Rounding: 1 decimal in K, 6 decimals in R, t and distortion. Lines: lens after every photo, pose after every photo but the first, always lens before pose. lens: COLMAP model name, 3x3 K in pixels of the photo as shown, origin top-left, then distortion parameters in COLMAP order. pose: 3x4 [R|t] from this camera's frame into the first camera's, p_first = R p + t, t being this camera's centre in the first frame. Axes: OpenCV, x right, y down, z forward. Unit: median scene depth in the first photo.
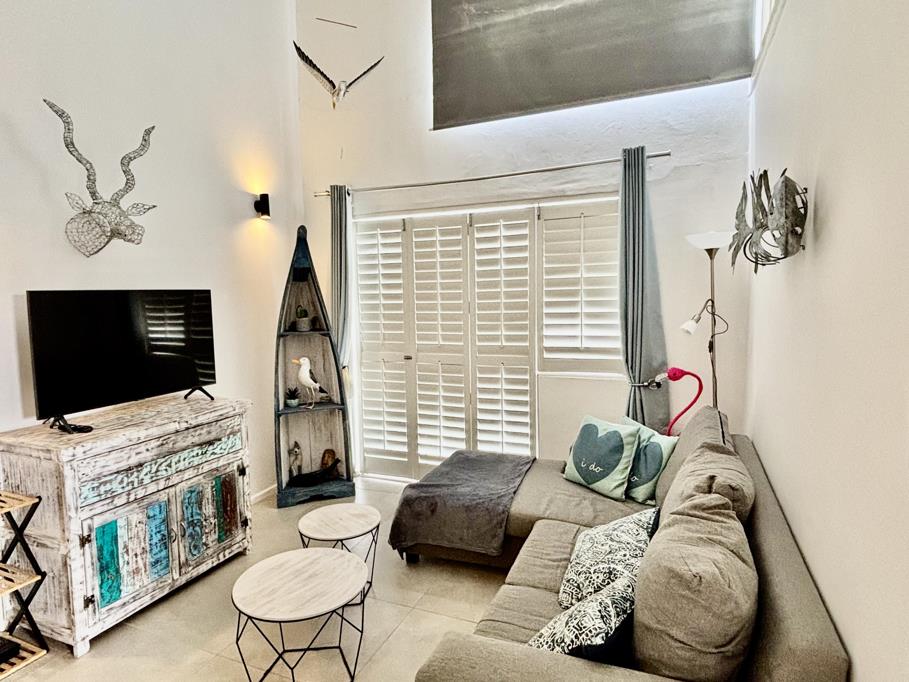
lens RADIAL K [[536.6, 0, 453.5], [0, 536.6, 341.9], [0, 0, 1]] dist [-0.009472, -0.008452]
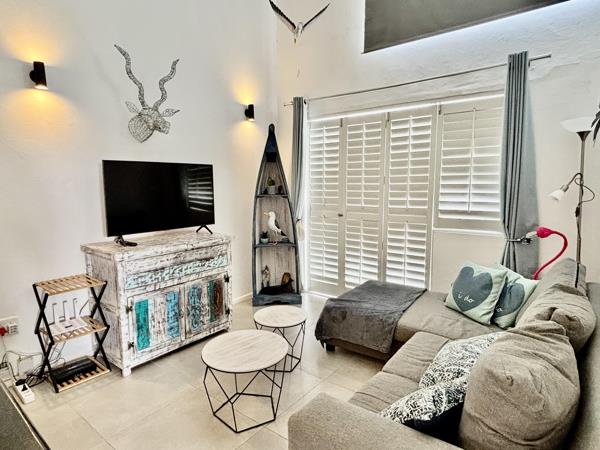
lens RADIAL K [[353.6, 0, 300.3], [0, 353.6, 228.9], [0, 0, 1]] dist [-0.001247, -0.017773]
pose [[0.964775, 0.047678, -0.258718, 0.082789], [-0.036584, 0.998200, 0.047532, 0.036143], [0.260519, -0.036393, 0.964783, 0.056323]]
